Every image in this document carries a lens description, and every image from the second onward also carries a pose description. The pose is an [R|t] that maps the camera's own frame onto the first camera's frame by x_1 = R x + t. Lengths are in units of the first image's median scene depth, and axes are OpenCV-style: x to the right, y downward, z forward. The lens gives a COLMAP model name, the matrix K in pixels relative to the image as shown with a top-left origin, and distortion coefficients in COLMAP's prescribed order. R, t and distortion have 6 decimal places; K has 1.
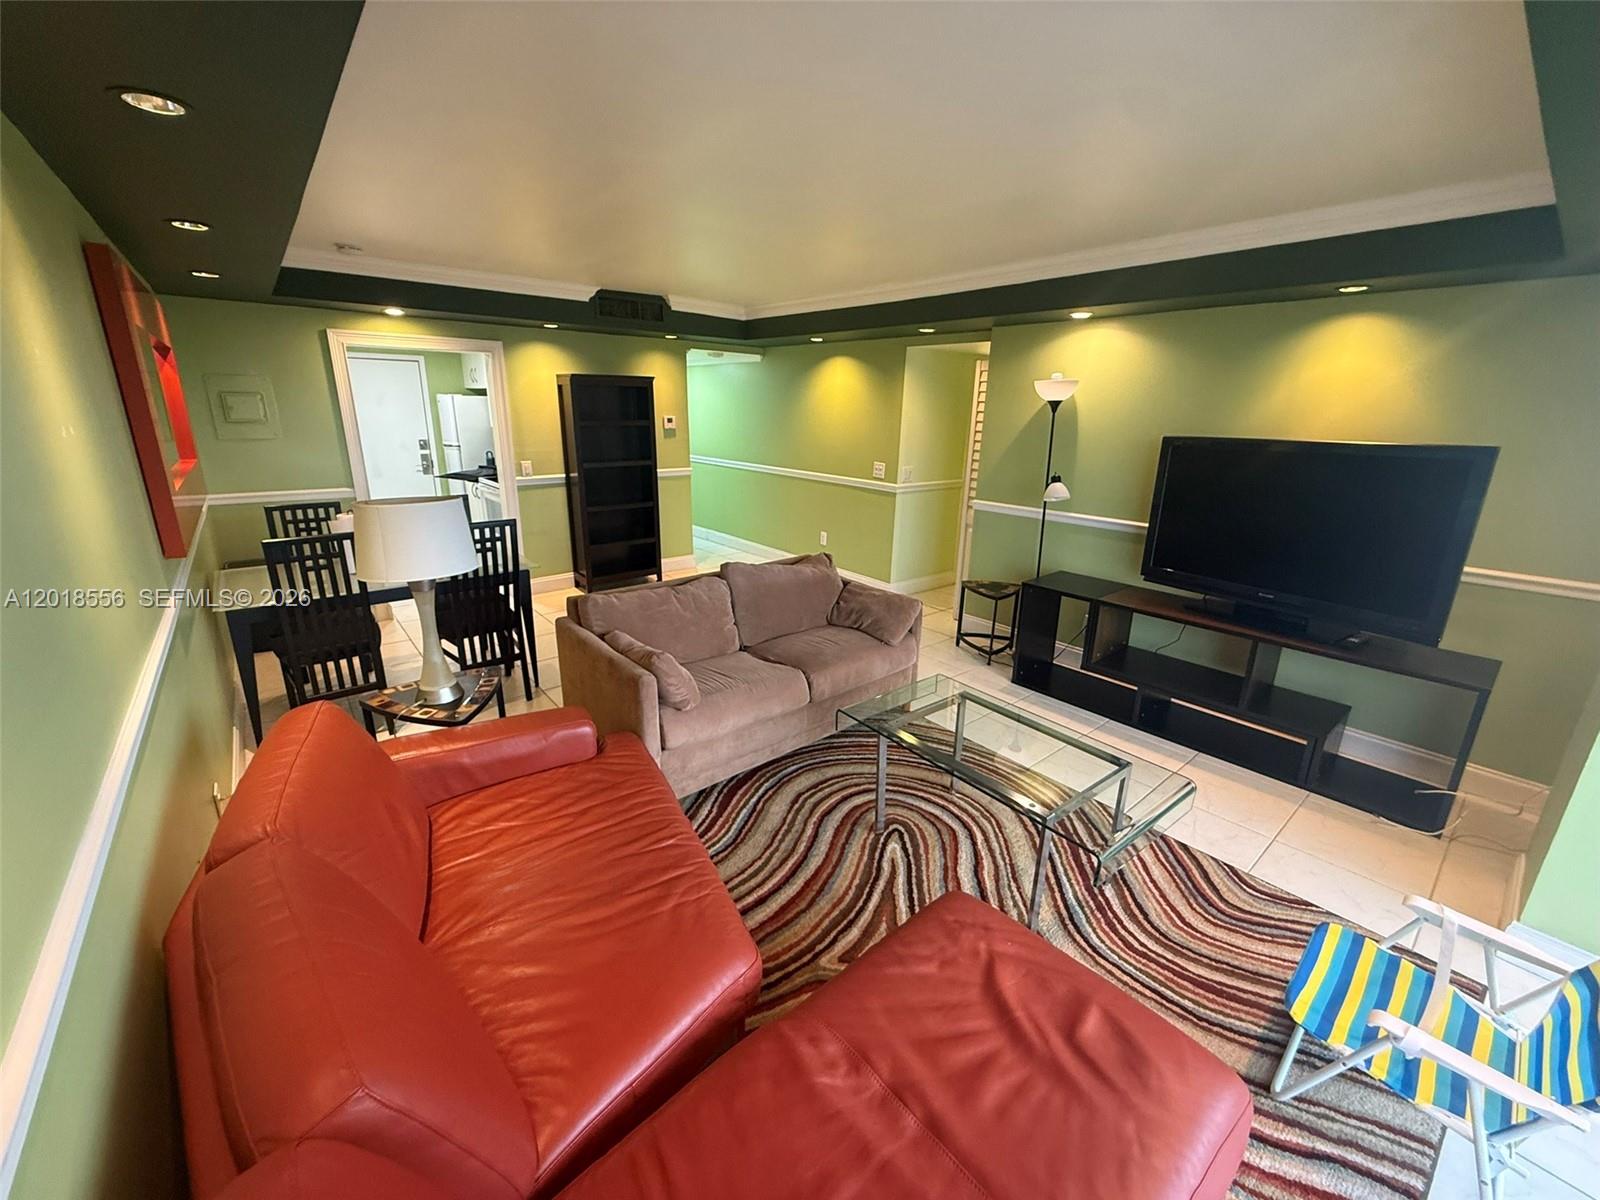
lens RADIAL K [[639.2, 0, 801.7], [0, 639.2, 593.0], [0, 0, 1]] dist [0.001409, -0.000084]
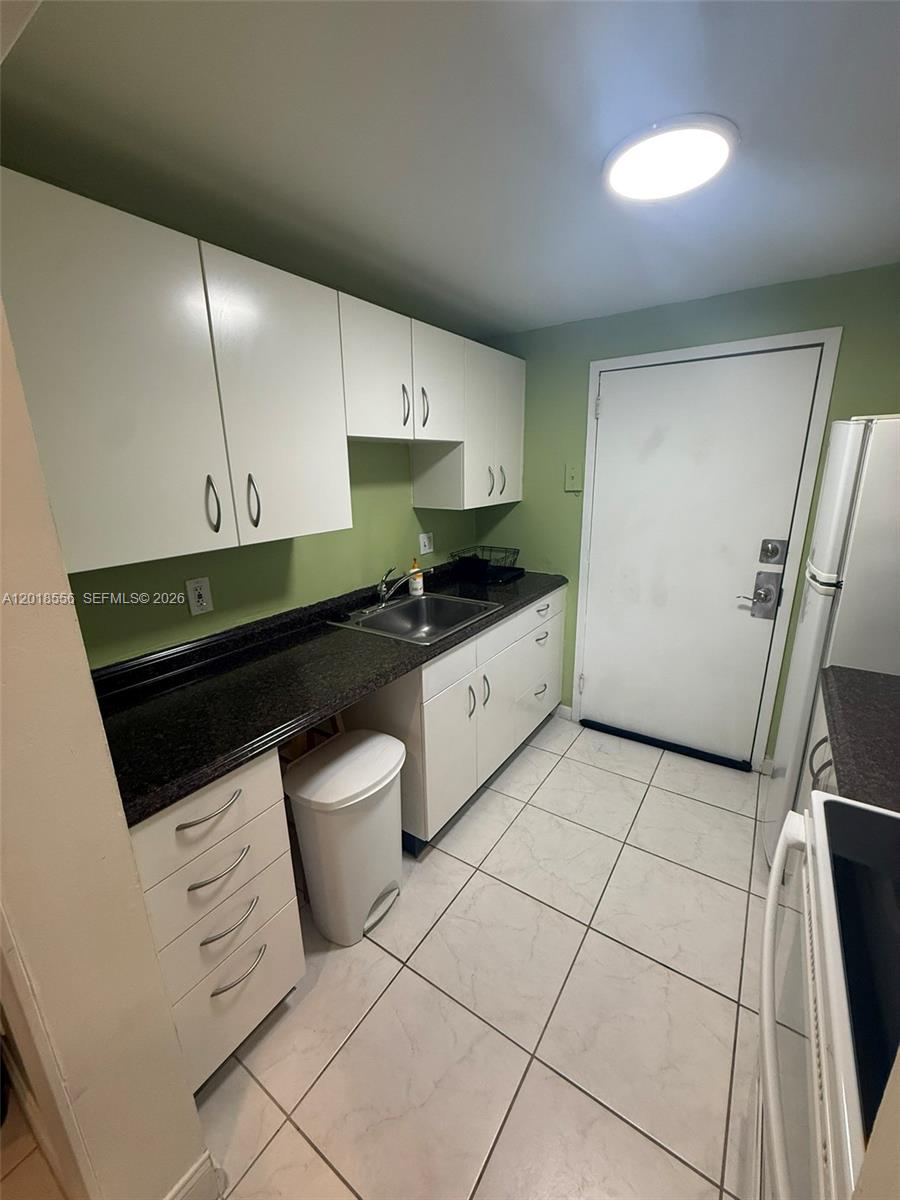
lens RADIAL K [[478.8, 0, 452.7], [0, 478.8, 598.8], [0, 0, 1]] dist [0.000172, -0.000522]
pose [[0.276703, 0.230112, -0.932997, -1.138924], [-0.242808, 0.956144, 0.163810, -0.662009], [0.929774, 0.181213, 0.320441, 2.318798]]
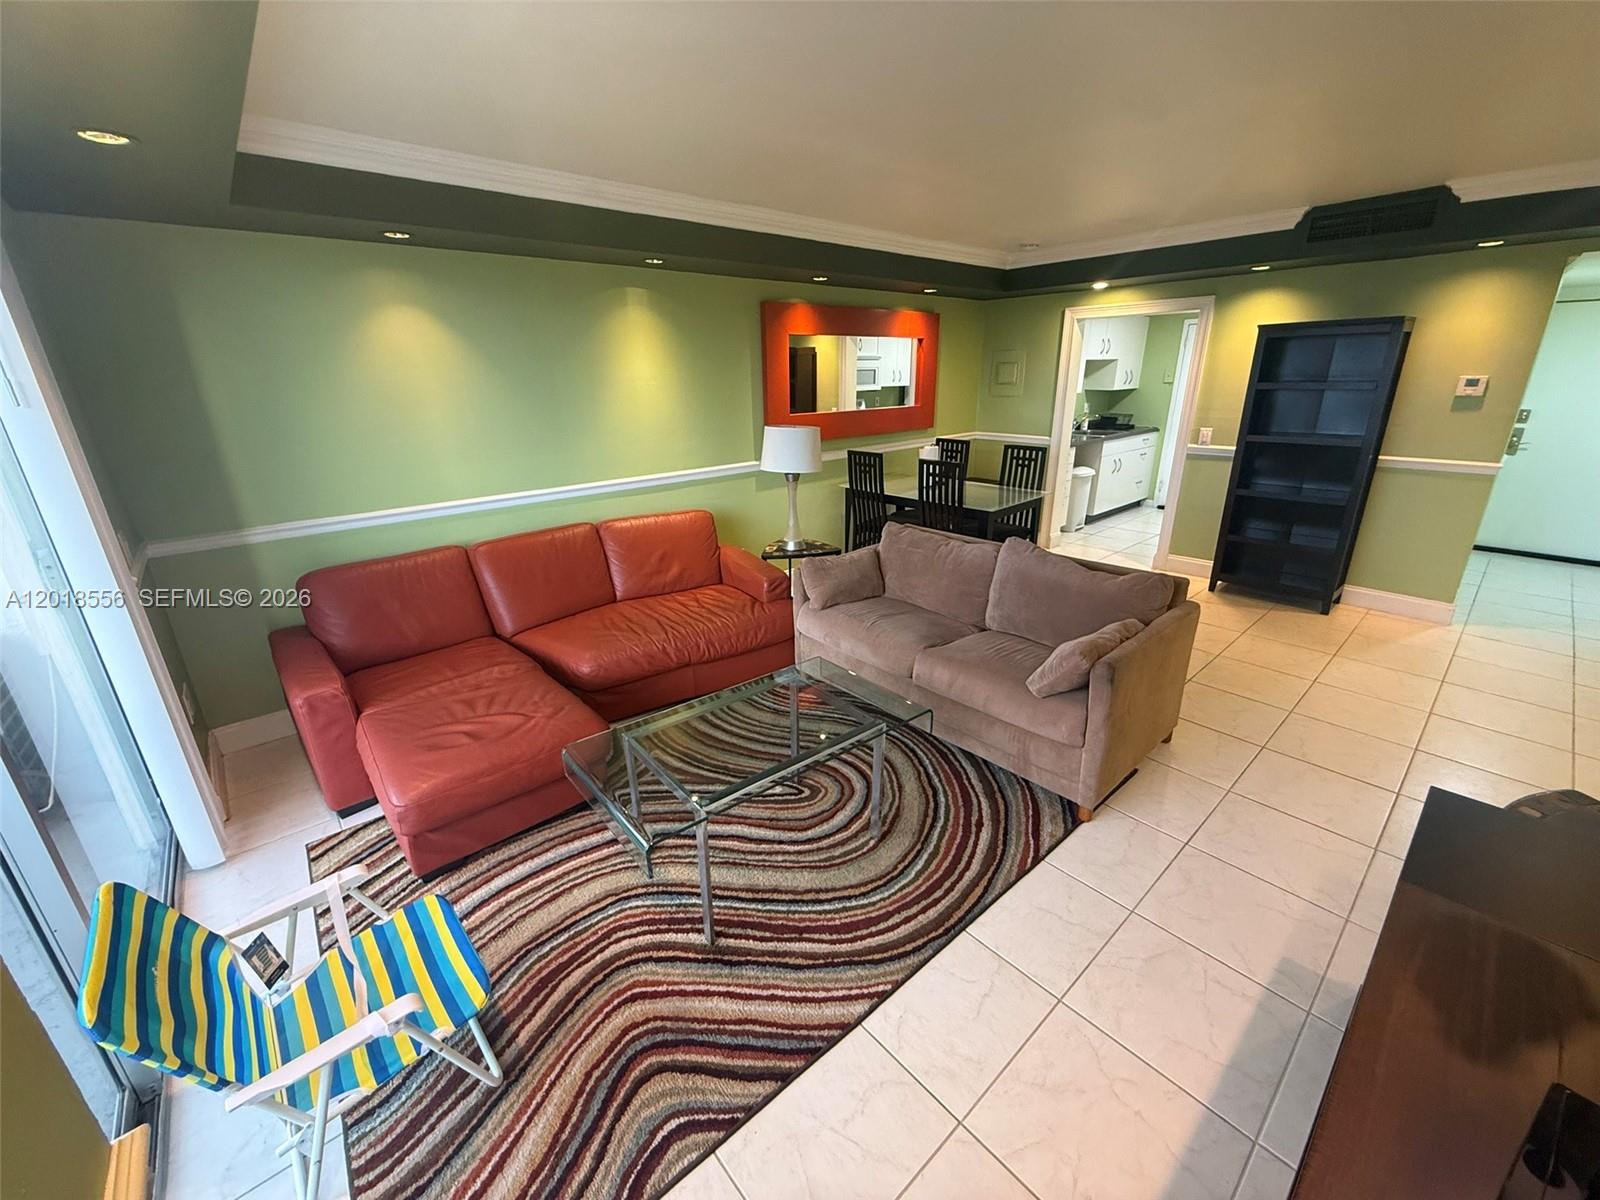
lens RADIAL K [[638.4, 0, 797.6], [0, 638.4, 597.6], [0, 0, 1]] dist [0.000172, -0.000522]
pose [[0.024502, 0.316055, -0.948424, 1.224185], [-0.264872, 0.916856, 0.298692, -0.252791], [0.963972, 0.243893, 0.106179, 0.993219]]
